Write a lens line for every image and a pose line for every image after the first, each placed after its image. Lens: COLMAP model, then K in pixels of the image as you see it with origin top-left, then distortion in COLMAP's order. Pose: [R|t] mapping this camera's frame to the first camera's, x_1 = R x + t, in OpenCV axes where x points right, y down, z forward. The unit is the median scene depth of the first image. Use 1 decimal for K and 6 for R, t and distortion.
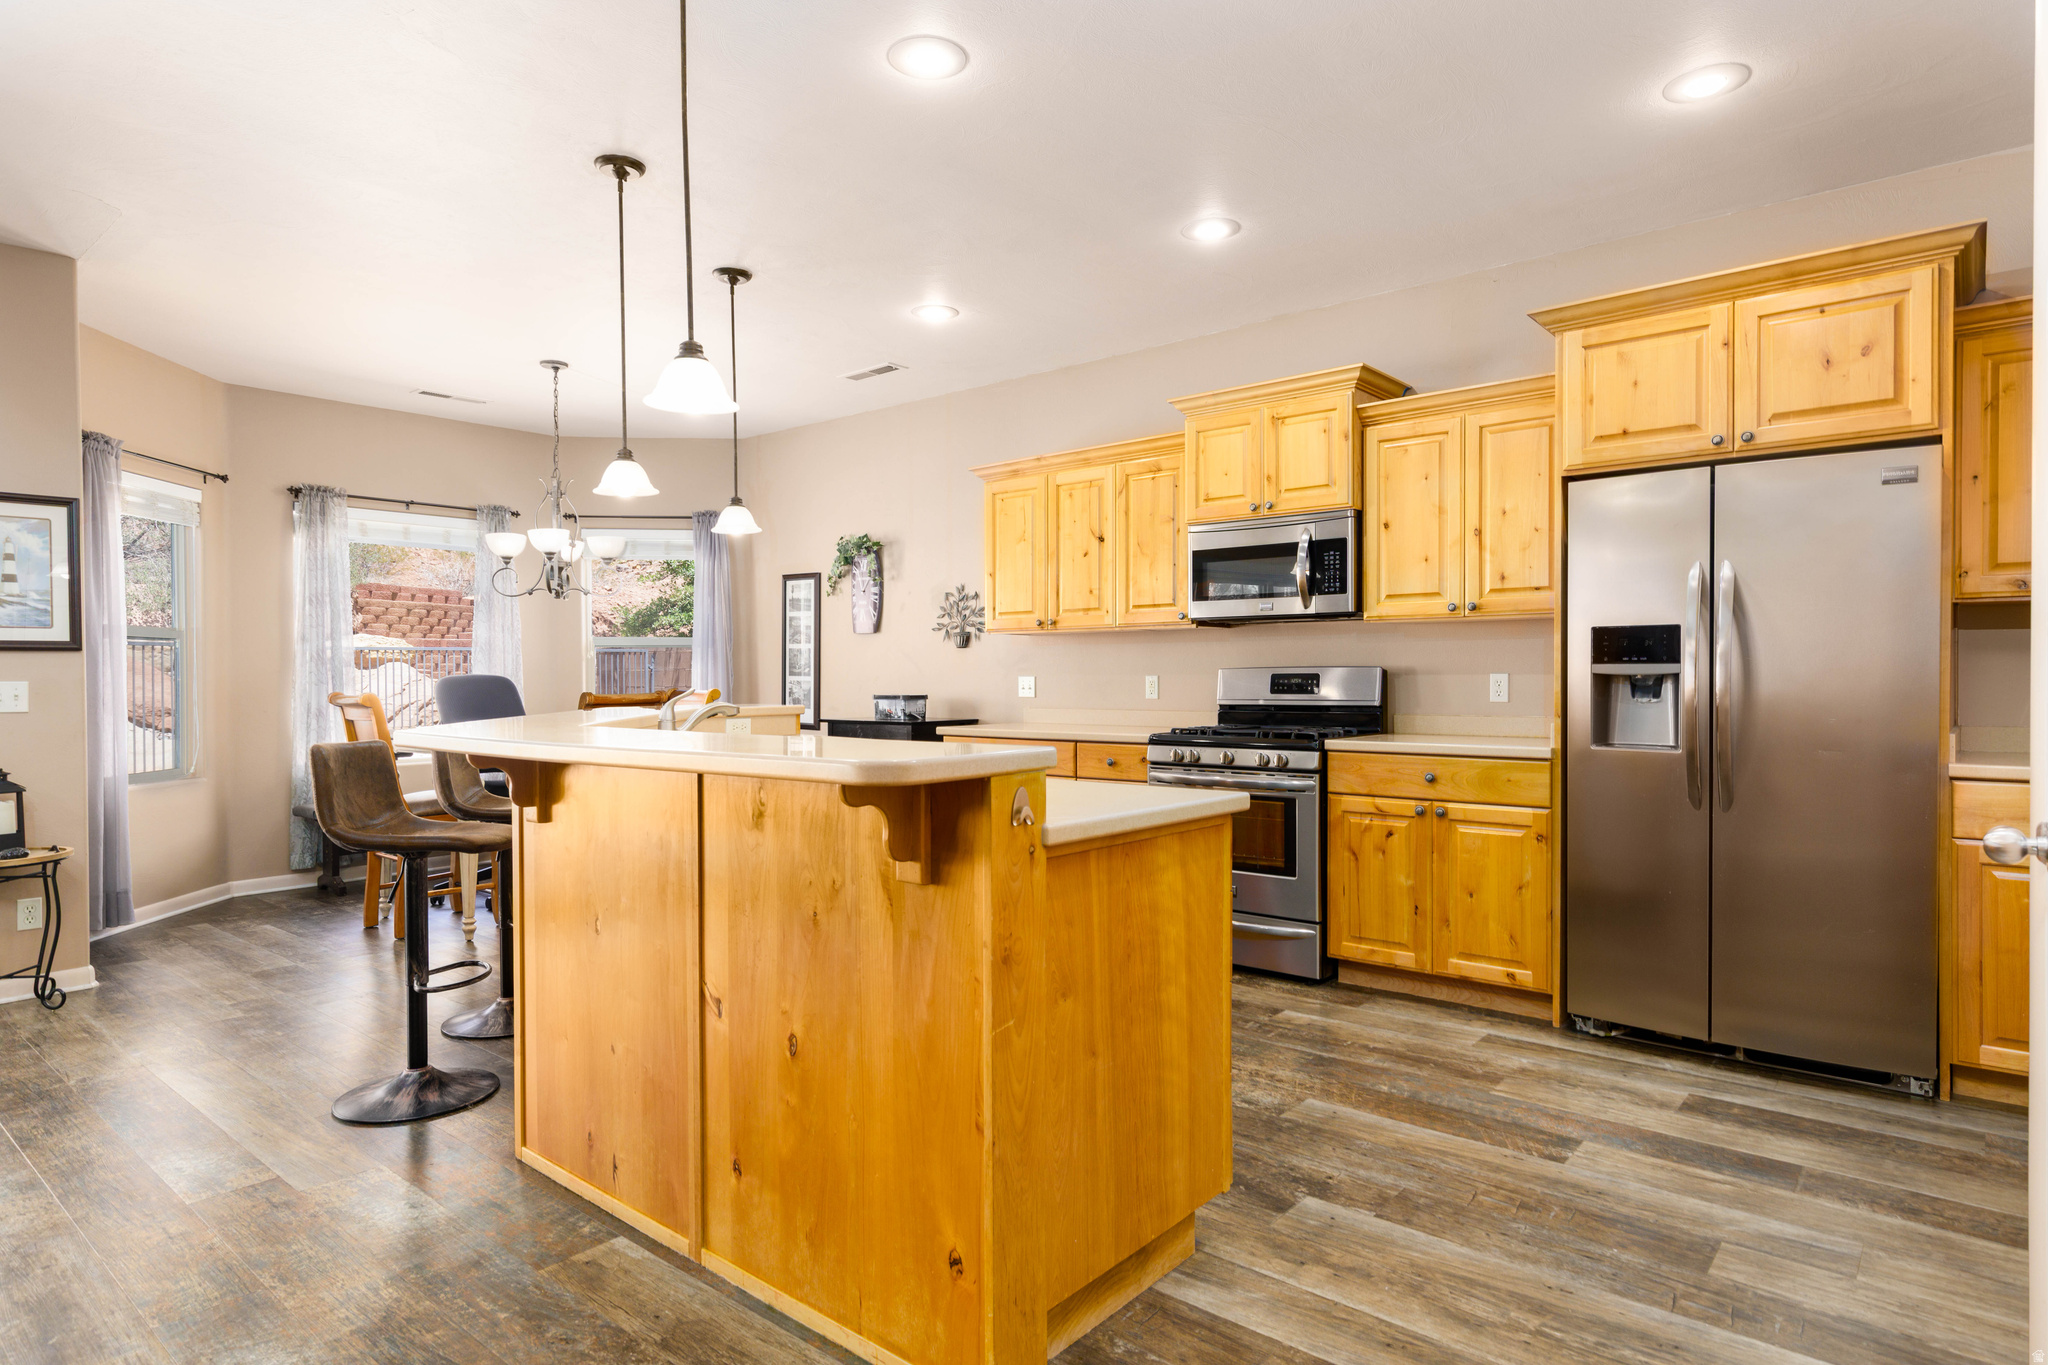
lens RADIAL K [[1108.6, 0, 1024.0], [0, 1108.6, 682.5], [0, 0, 1]] dist [0.000640, 0.002030]
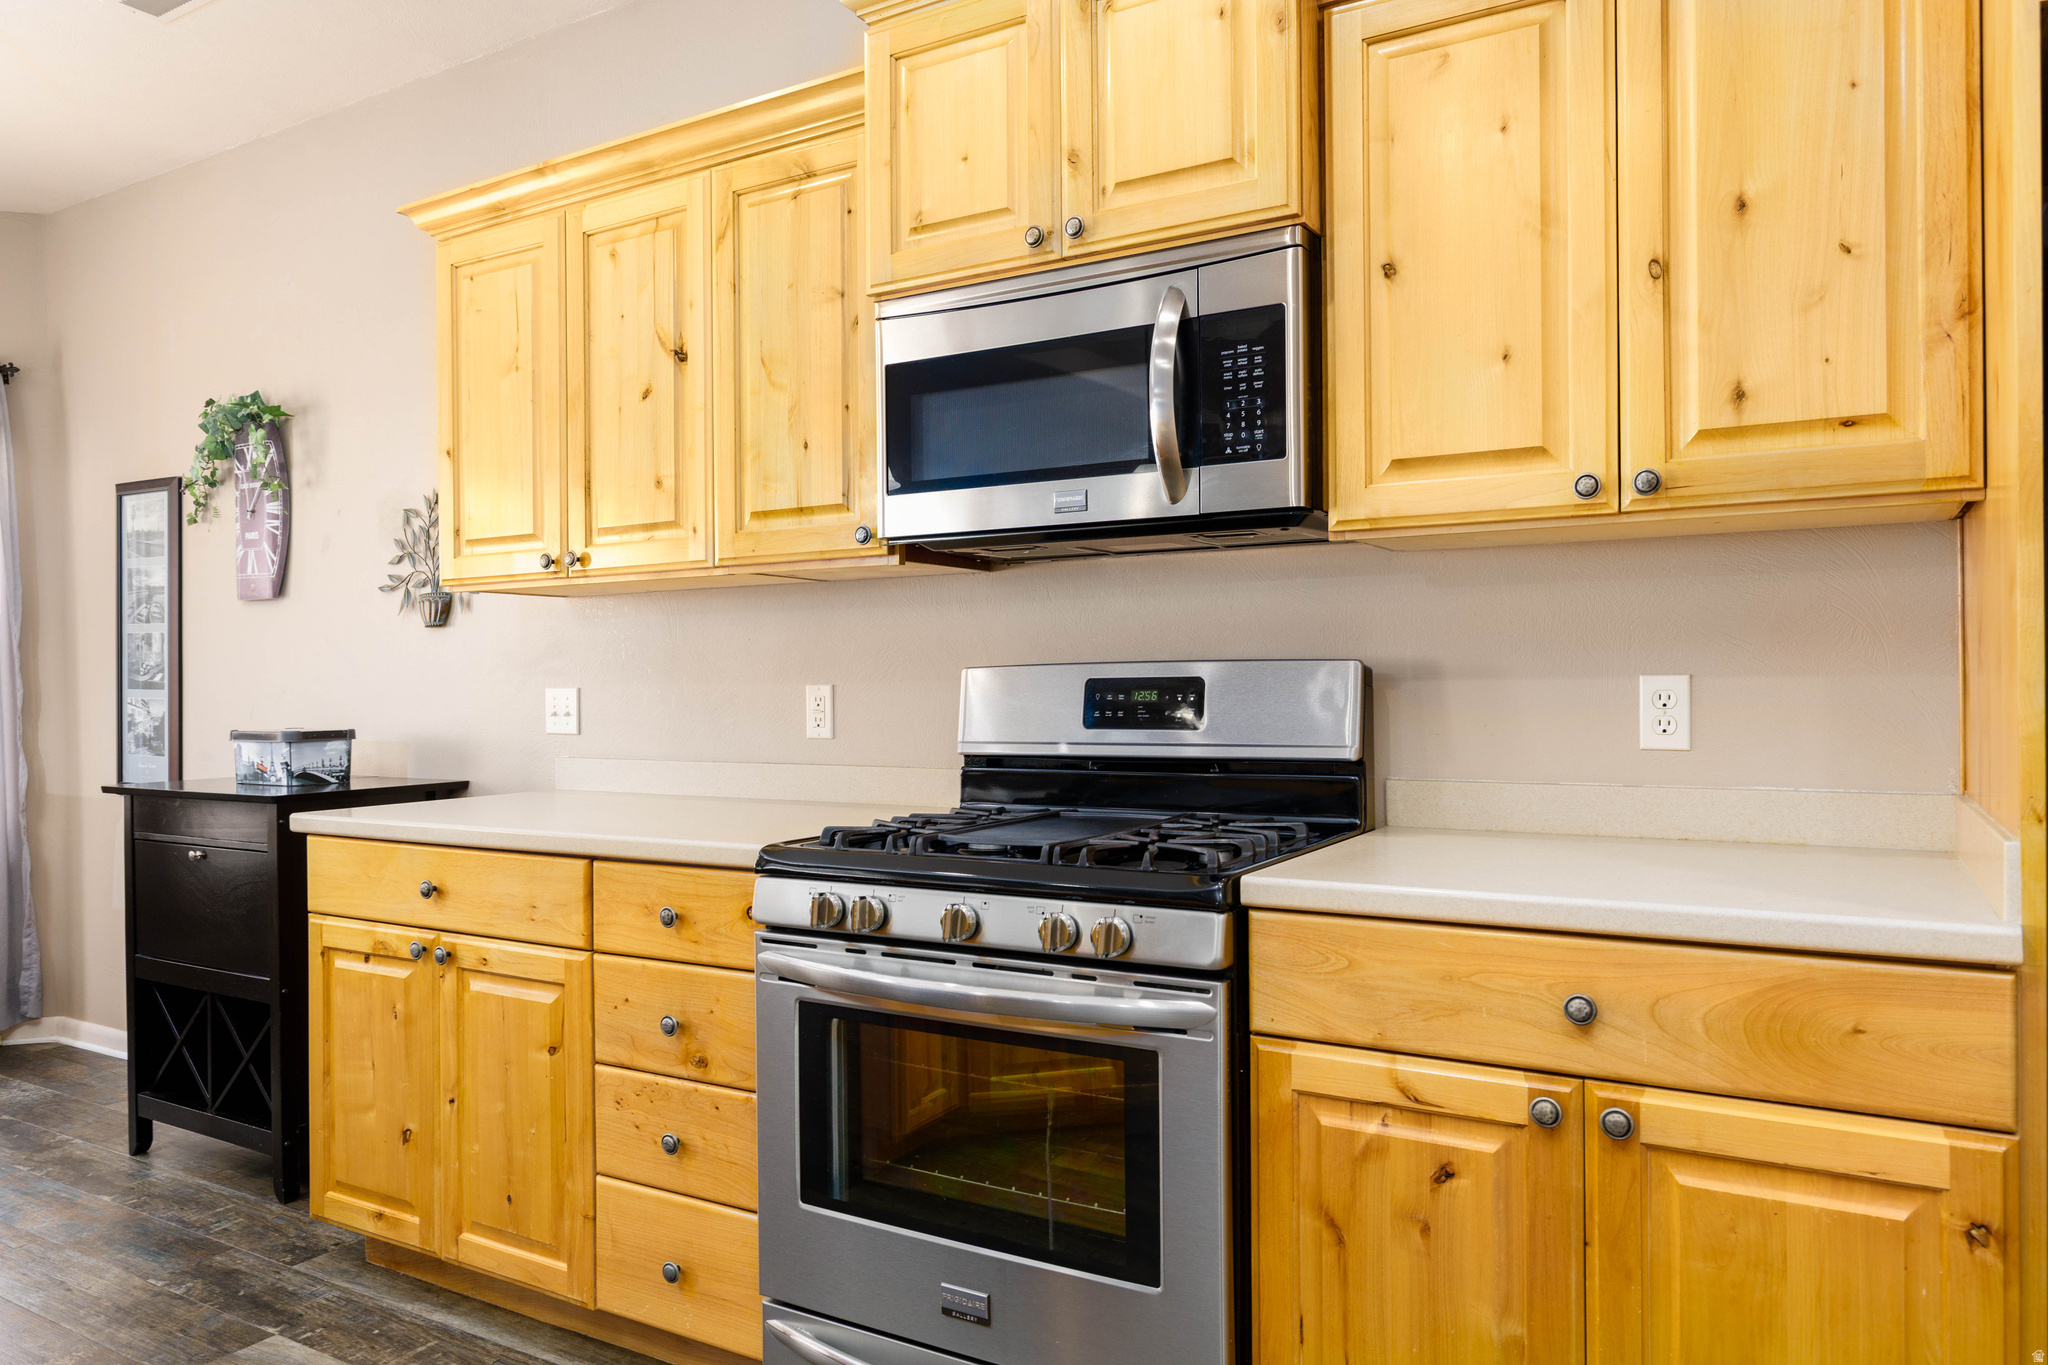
lens RADIAL K [[1345.2, 0, 1024.0], [0, 1345.2, 682.5], [0, 0, 1]] dist [-0.001487, -0.000227]
pose [[0.985764, -0.005746, 0.168036, 0.124880], [0.006941, 0.999955, -0.006529, -0.003744], [-0.167991, 0.007602, 0.985759, 0.547528]]
